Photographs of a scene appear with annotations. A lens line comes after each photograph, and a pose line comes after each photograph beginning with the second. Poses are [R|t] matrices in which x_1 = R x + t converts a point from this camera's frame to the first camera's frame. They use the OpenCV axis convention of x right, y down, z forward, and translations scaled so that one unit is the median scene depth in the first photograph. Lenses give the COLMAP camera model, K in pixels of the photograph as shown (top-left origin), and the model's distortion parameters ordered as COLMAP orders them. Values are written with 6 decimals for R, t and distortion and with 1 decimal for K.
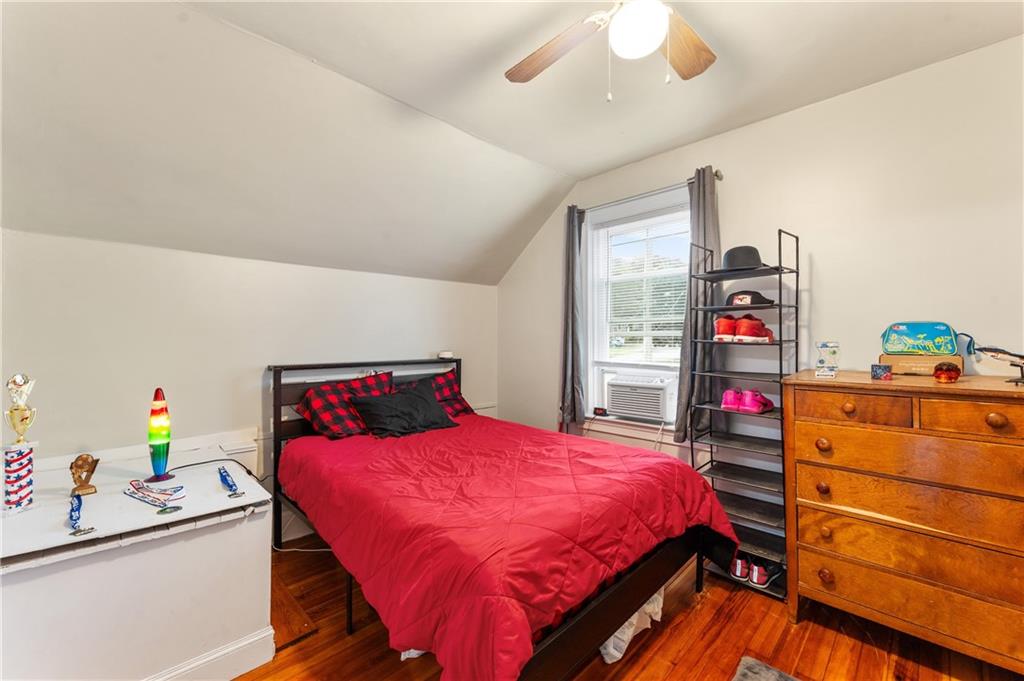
lens RADIAL K [[405.4, 0, 509.7], [0, 405.4, 335.3], [0, 0, 1]] dist [-0.000091, -0.000355]
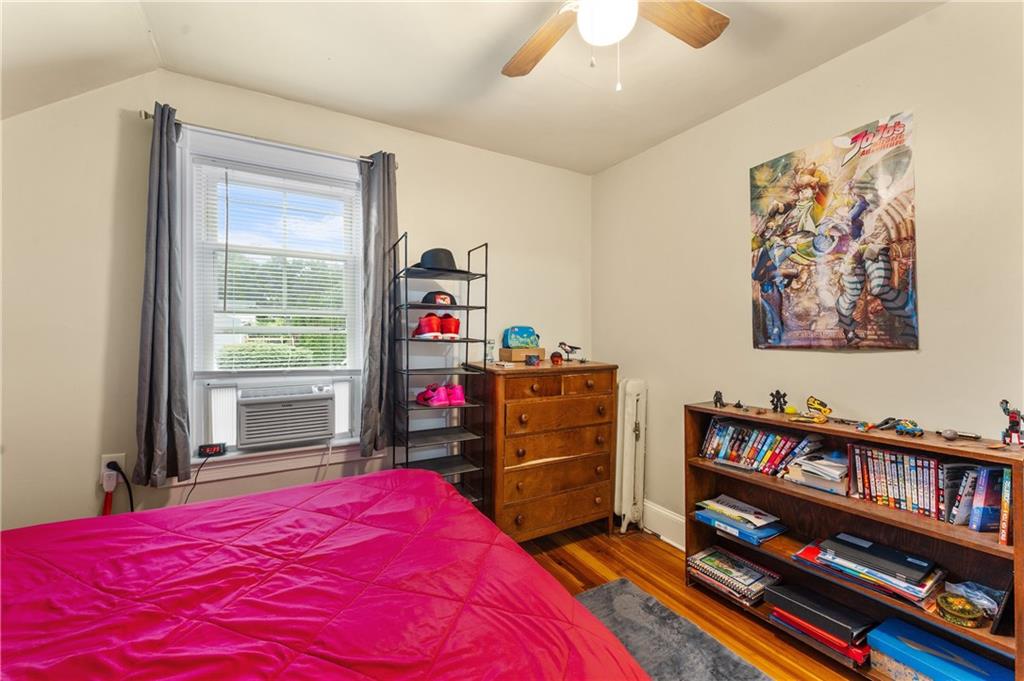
lens RADIAL K [[405.4, 0, 509.7], [0, 405.4, 335.3], [0, 0, 1]] dist [-0.000091, -0.000355]
pose [[0.268693, 0.012594, 0.963143, -0.375602], [-0.010793, 0.999891, -0.010064, 0.013801], [-0.963165, -0.007691, 0.268800, 0.539086]]
